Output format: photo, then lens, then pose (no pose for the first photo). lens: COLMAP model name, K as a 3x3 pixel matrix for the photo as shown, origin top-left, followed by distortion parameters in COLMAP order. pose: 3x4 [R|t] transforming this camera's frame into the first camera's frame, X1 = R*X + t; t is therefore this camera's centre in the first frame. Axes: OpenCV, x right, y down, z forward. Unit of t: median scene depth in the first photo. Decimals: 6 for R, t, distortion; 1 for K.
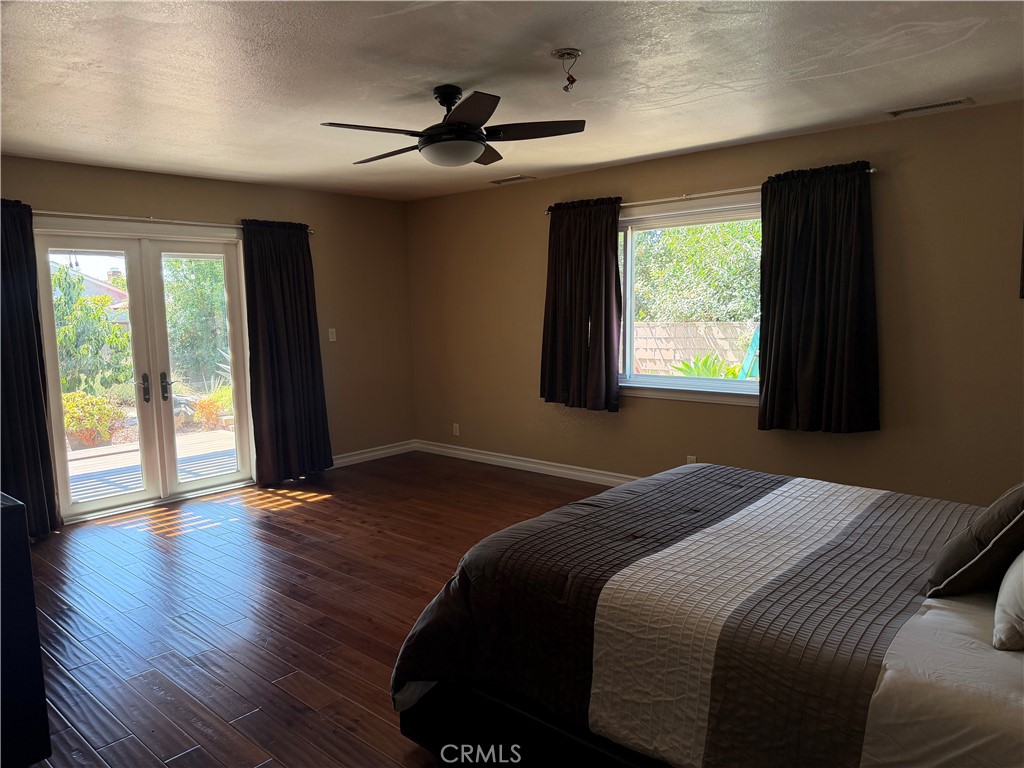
lens RADIAL K [[720.7, 0, 512.5], [0, 720.7, 390.7], [0, 0, 1]] dist [0.034265, -0.048007]
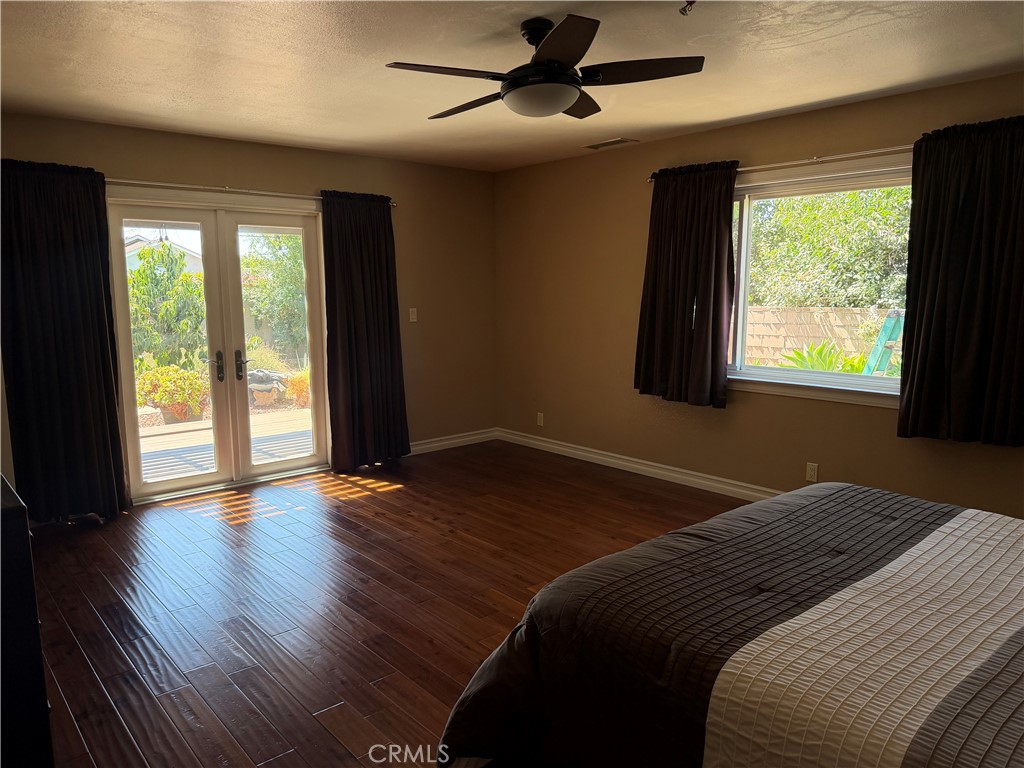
lens RADIAL K [[720.7, 0, 504.2], [0, 720.7, 387.3], [0, 0, 1]] dist [0.034265, -0.048007]
pose [[0.990126, 0.032228, -0.136422, 0.000289], [-0.029420, 0.999313, 0.022553, -0.009008], [0.137055, -0.018317, 0.990394, 0.104845]]
